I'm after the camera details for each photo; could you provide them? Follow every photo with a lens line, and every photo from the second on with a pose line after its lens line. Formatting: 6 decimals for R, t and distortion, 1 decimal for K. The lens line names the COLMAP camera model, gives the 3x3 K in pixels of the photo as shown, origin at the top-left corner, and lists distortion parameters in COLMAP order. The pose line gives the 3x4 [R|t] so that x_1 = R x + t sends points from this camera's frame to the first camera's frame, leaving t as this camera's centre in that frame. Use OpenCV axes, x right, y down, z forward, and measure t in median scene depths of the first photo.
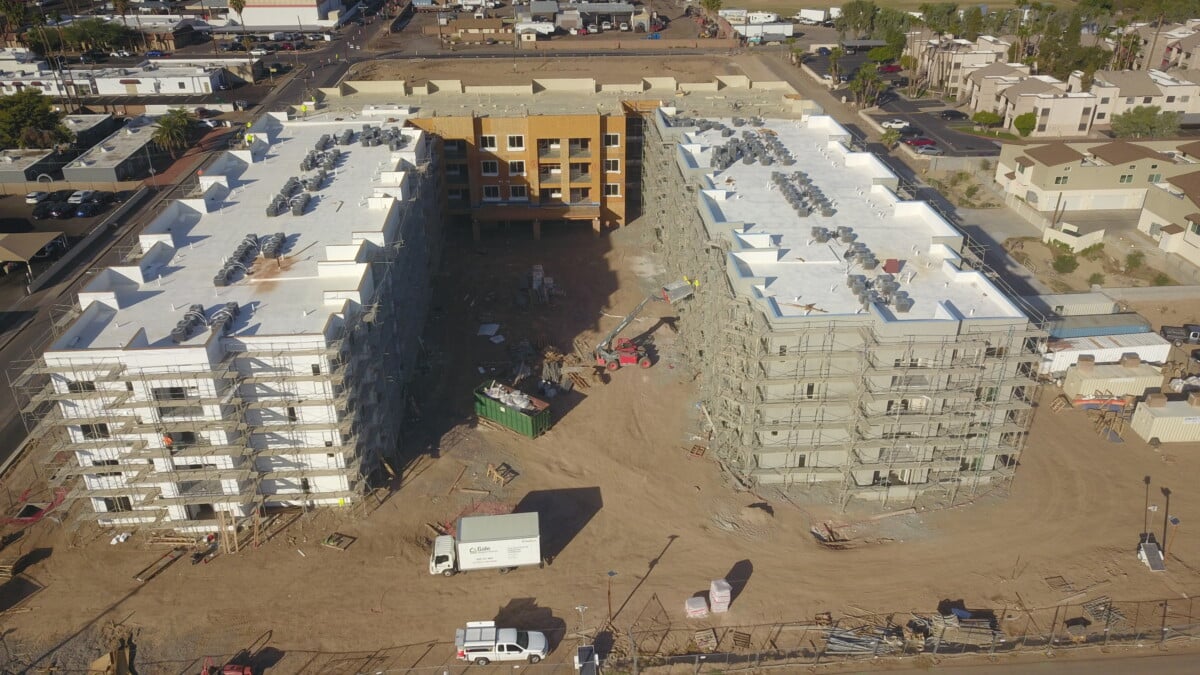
lens RADIAL K [[916.8, 0, 612.7], [0, 916.8, 338.6], [0, 0, 1]] dist [0.013494, -0.004869]
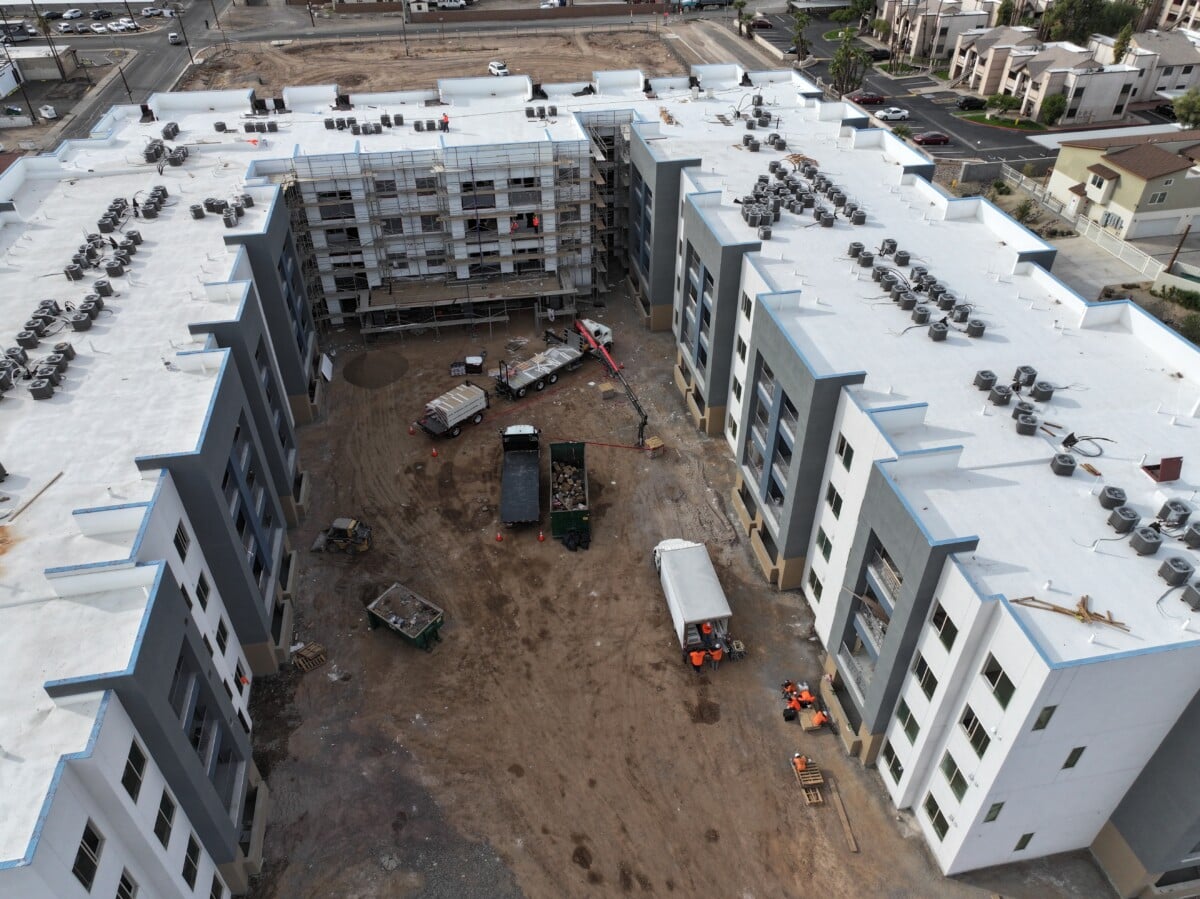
lens RADIAL K [[844.1, 0, 605.8], [0, 844.1, 444.4], [0, 0, 1]] dist [-0.002329, 0.020243]
pose [[0.993280, -0.073598, 0.089324, -0.037463], [0.057264, 0.983197, 0.173334, -0.109911], [-0.100580, -0.167054, 0.980804, 0.299368]]
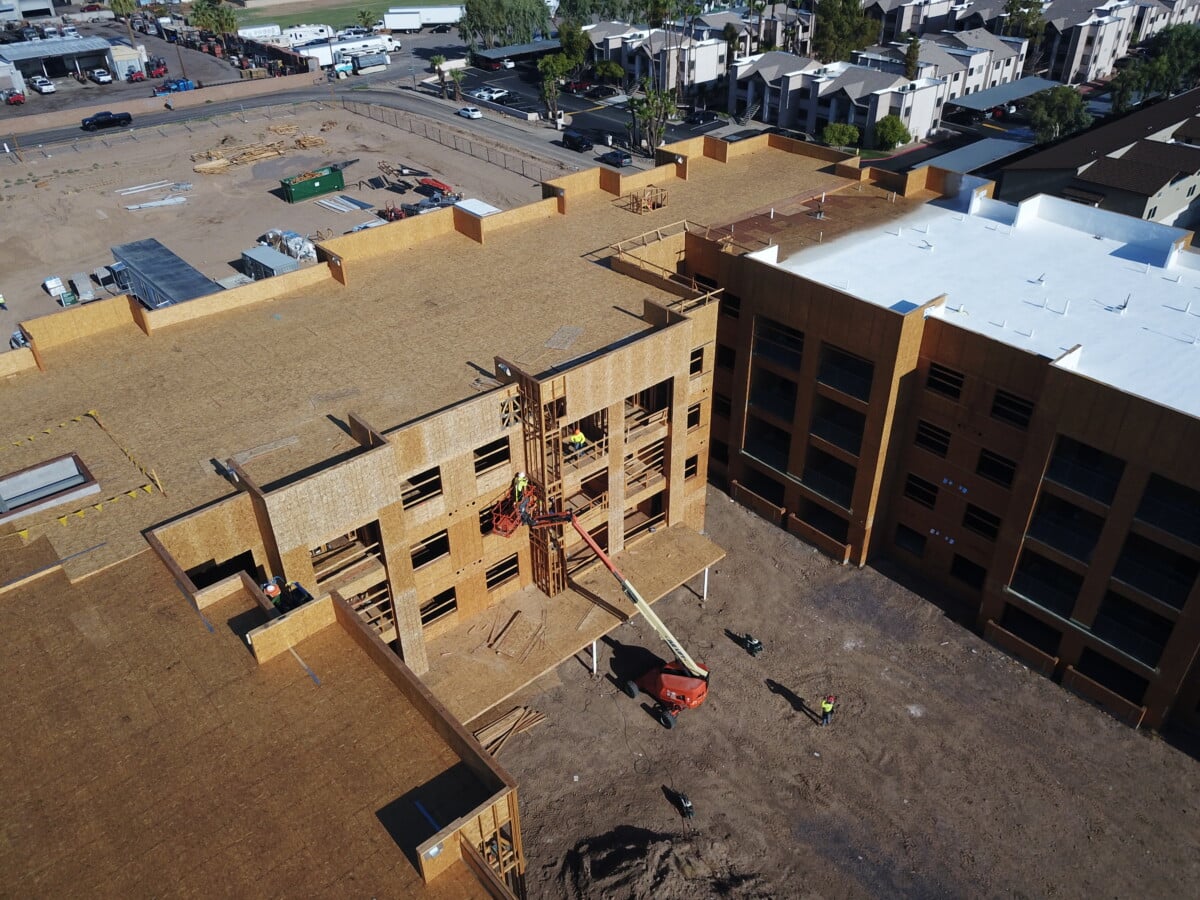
lens RADIAL K [[925.1, 0, 608.6], [0, 925.1, 439.5], [0, 0, 1]] dist [0.001995, -0.001127]
pose [[0.796149, -0.337224, 0.502420, -0.204475], [0.292072, 0.941345, 0.169005, -0.225775], [-0.529944, 0.012189, 0.847945, 0.584340]]
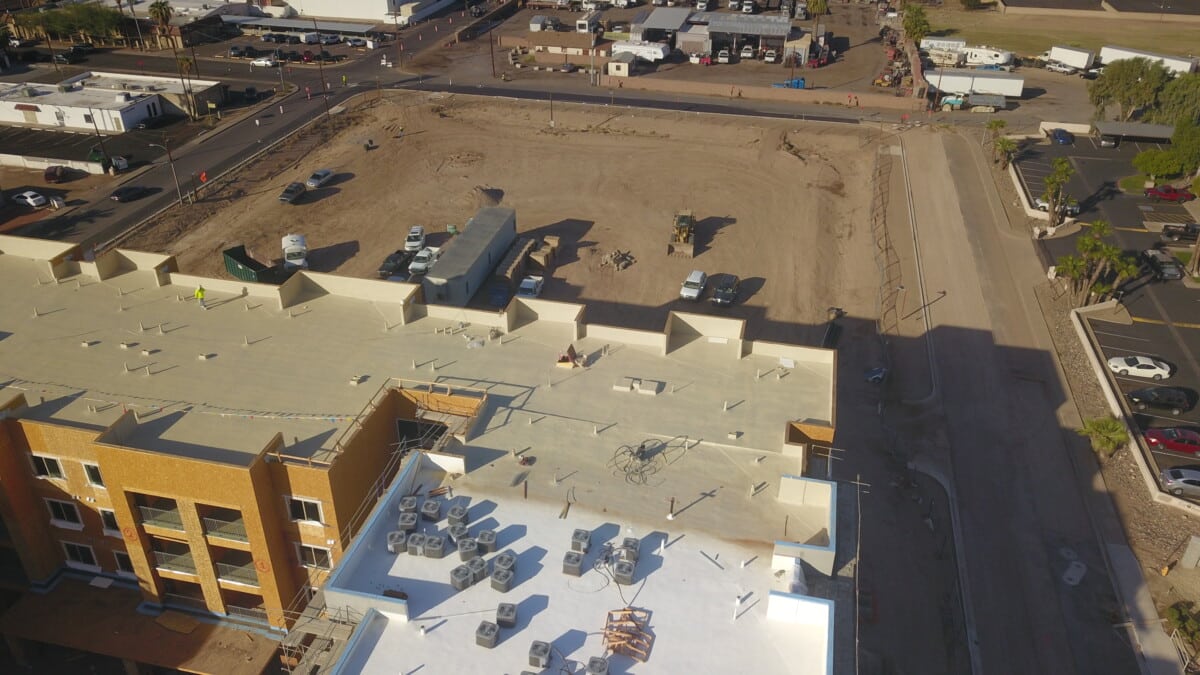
lens RADIAL K [[916.8, 0, 610.7], [0, 916.8, 338.0], [0, 0, 1]] dist [0.013494, -0.004869]
pose [[0.957050, 0.155176, -0.244901, 0.187816], [-0.144195, 0.987589, 0.062263, -0.289635], [0.251523, -0.024275, 0.967547, 0.544853]]
